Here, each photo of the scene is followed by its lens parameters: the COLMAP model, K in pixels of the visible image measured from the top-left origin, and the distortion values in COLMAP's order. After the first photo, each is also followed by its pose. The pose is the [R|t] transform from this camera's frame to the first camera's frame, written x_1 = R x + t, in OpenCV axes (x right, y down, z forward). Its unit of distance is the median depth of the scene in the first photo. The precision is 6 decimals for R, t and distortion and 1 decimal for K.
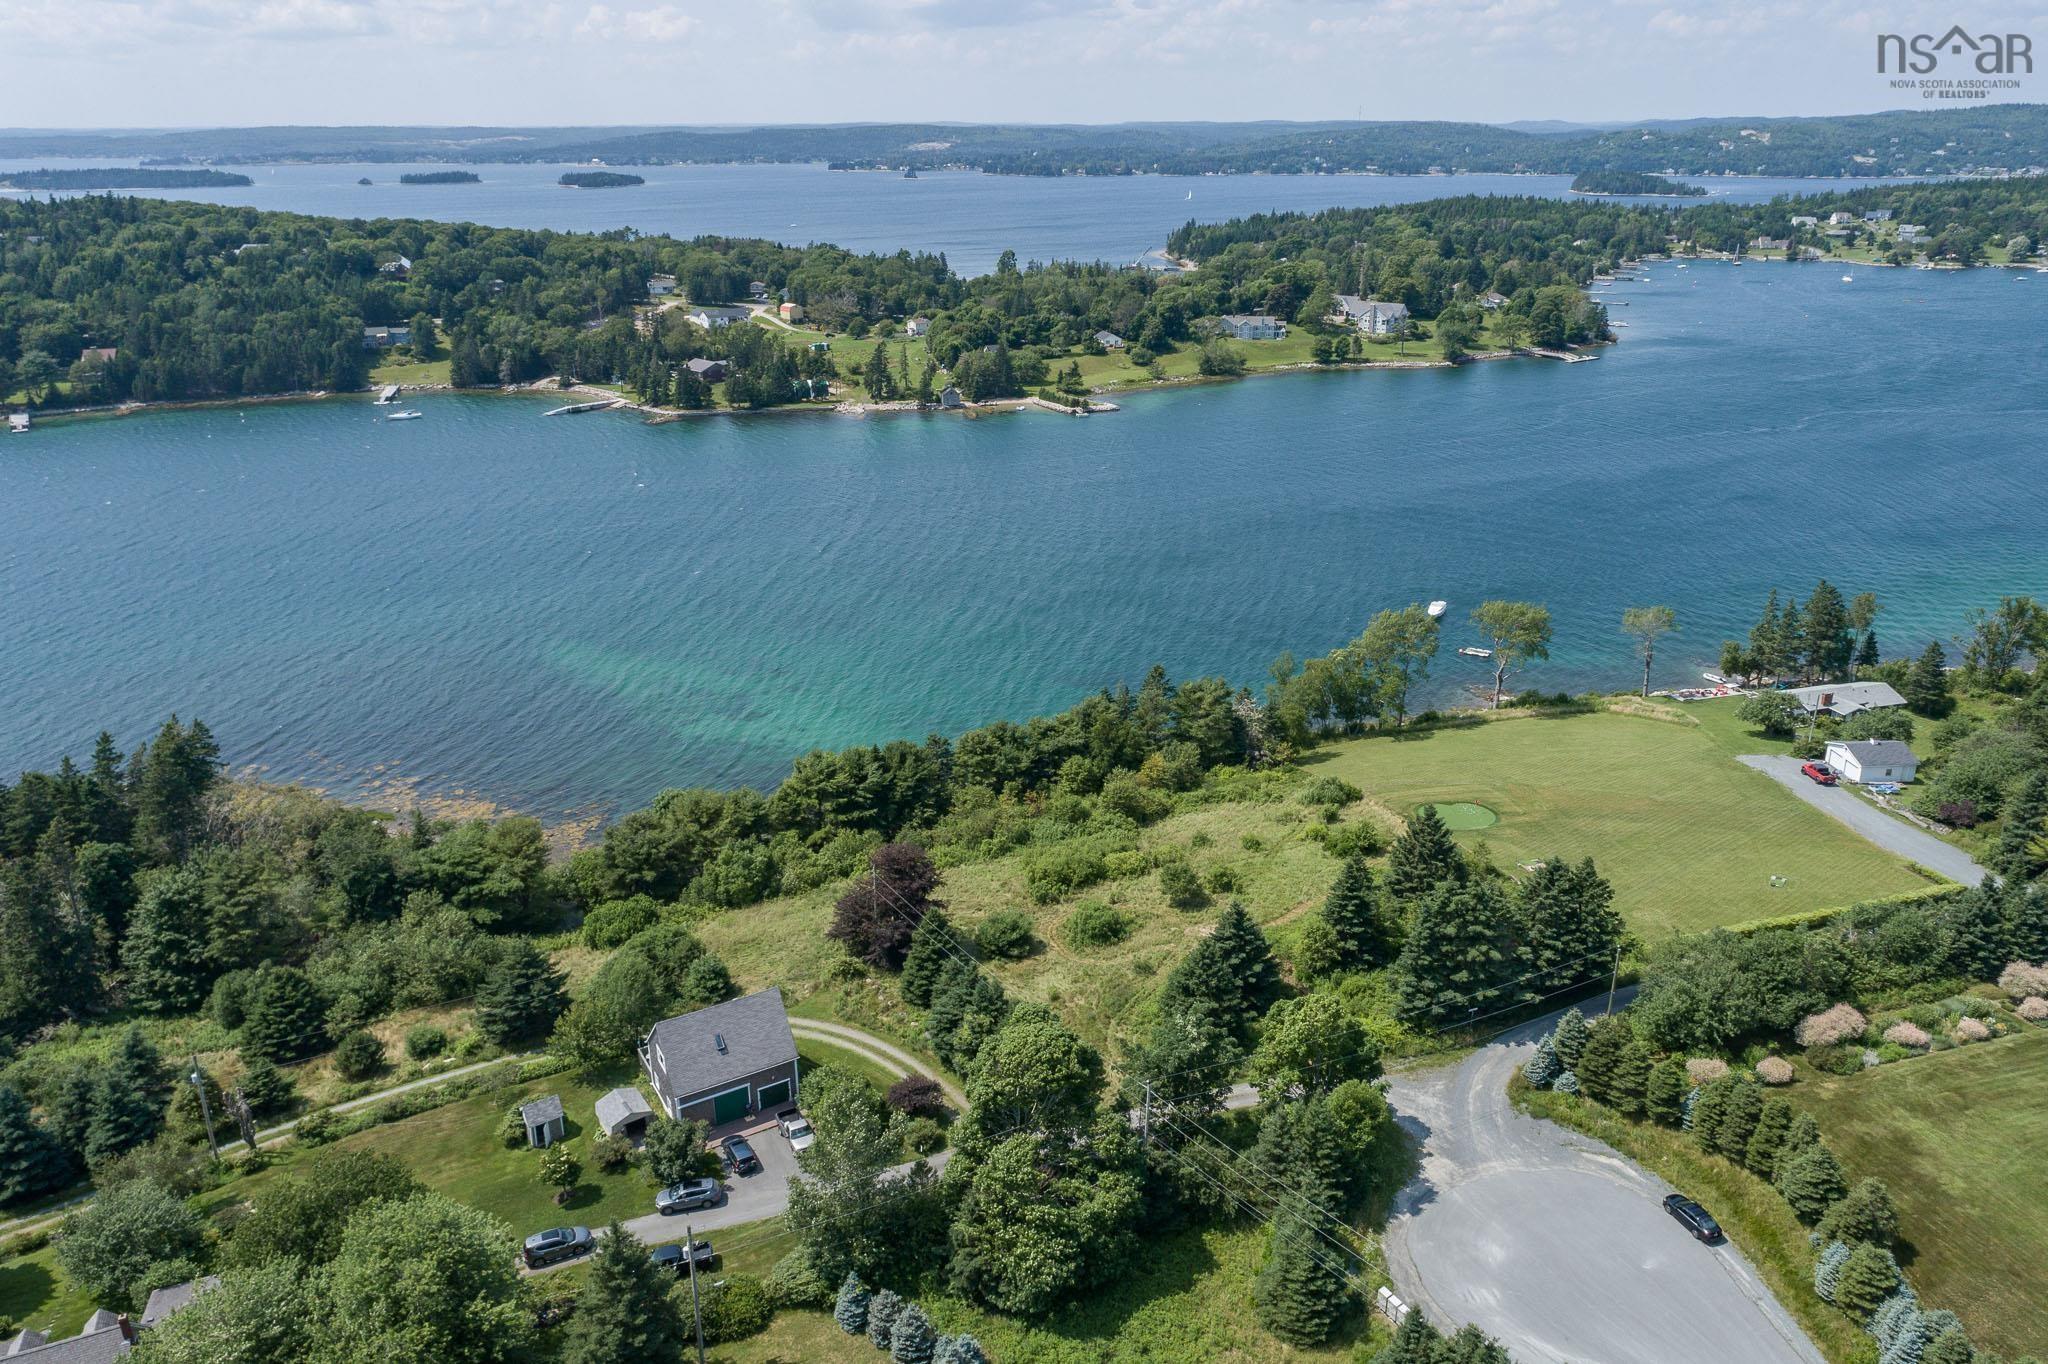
lens RADIAL K [[1388.3, 0, 1024.0], [0, 1388.3, 682.0], [0, 0, 1]] dist [-0.002167, 0.011259]
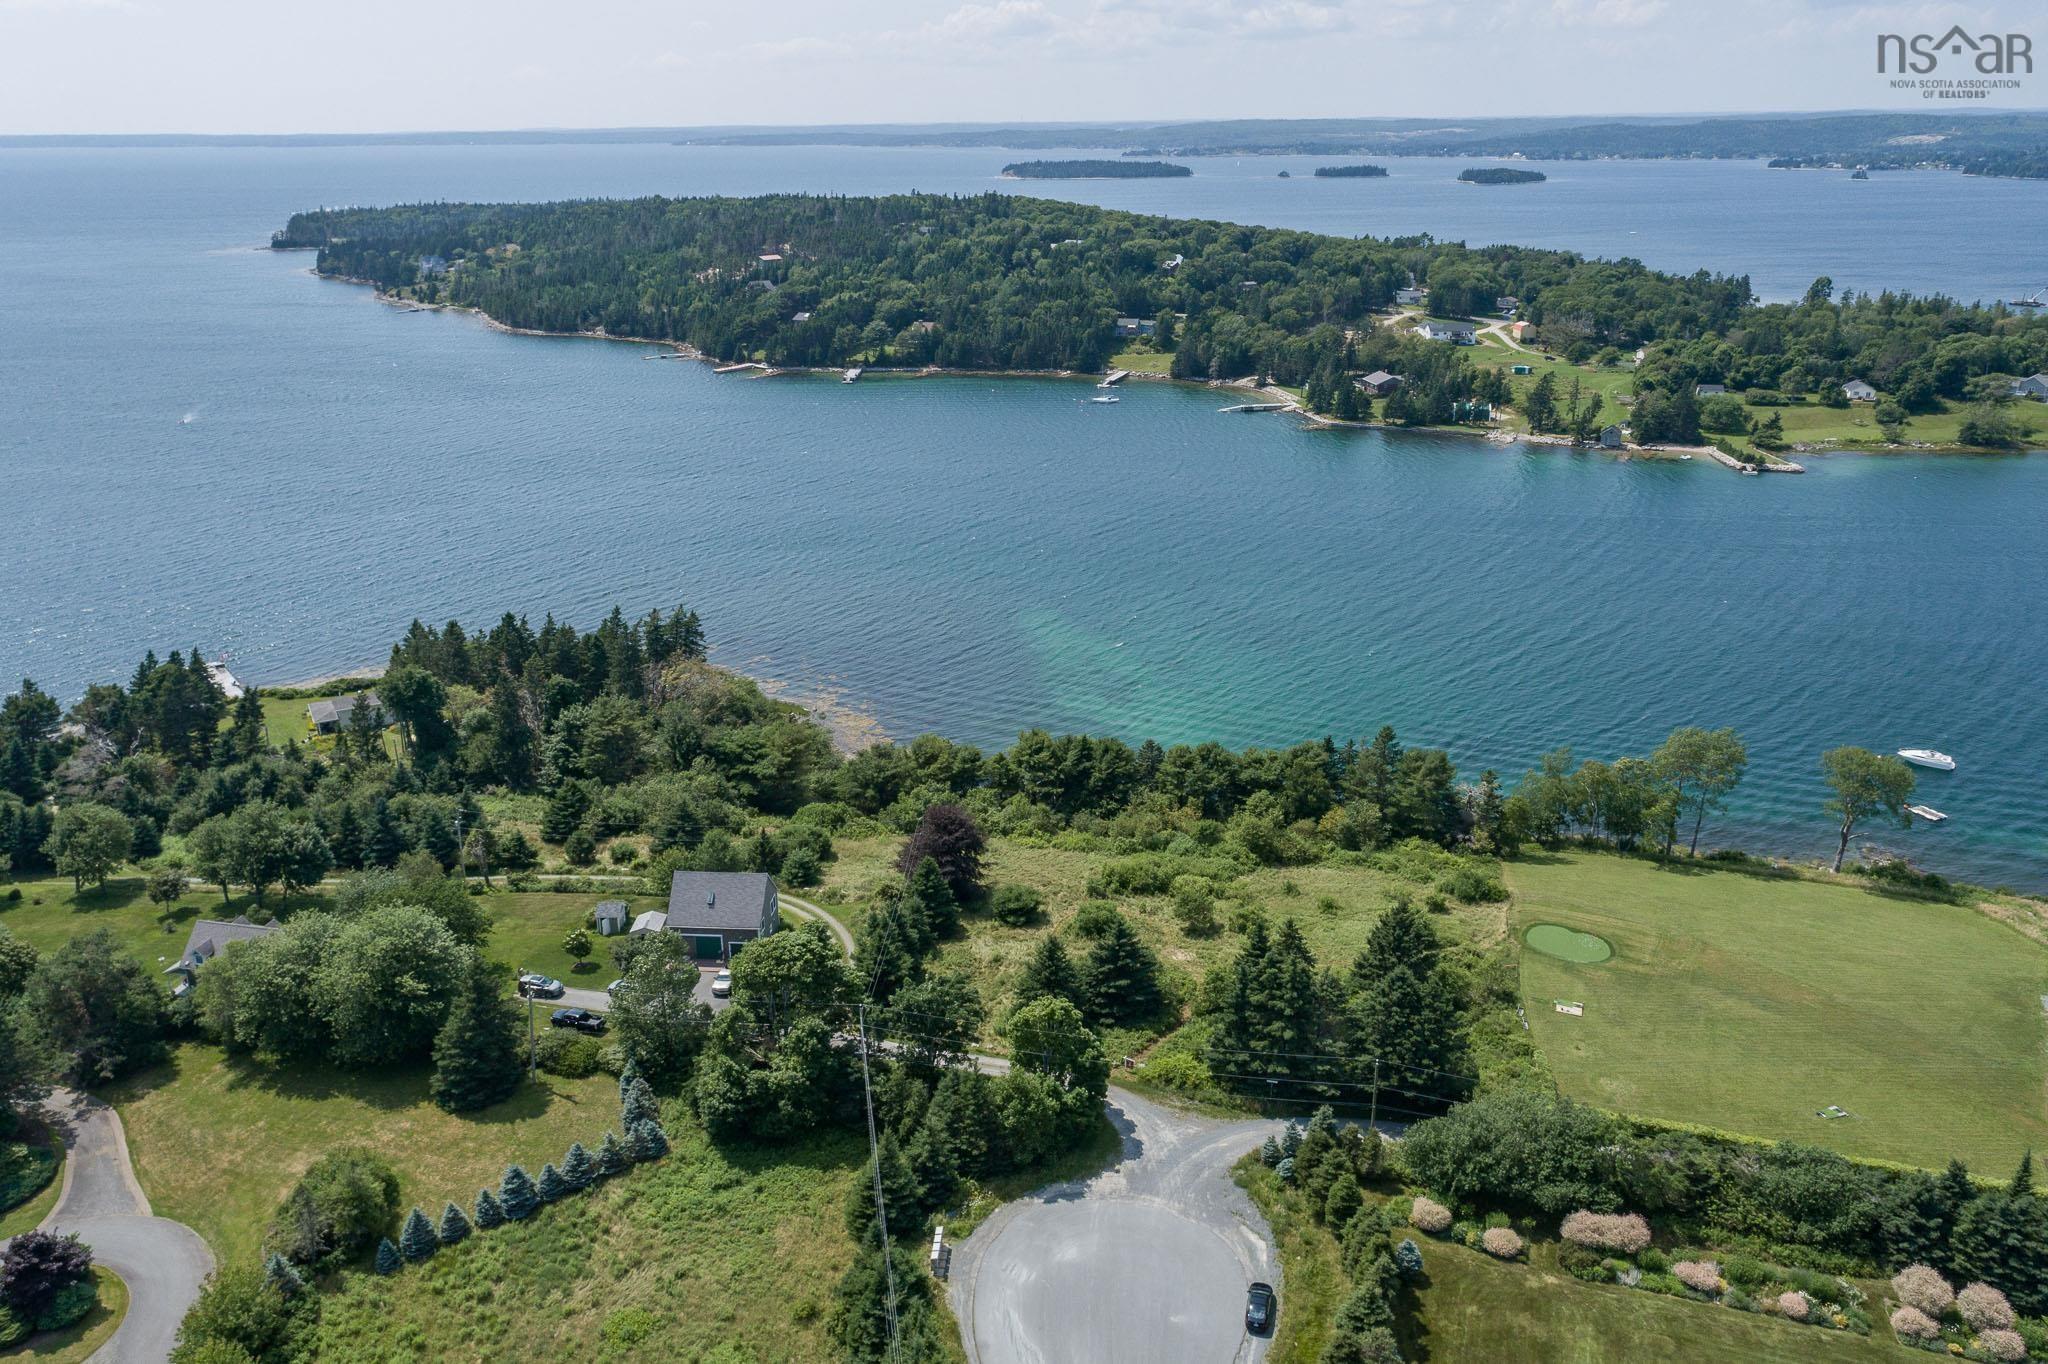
lens RADIAL K [[1405.9, 0, 1024.0], [0, 1405.9, 682.0], [0, 0, 1]] dist [-0.004000, 0.005545]
pose [[0.828541, 0.202325, -0.522096, 0.143475], [-0.202542, 0.977589, 0.057416, -0.017361], [0.522012, 0.058175, 0.850952, -0.002225]]
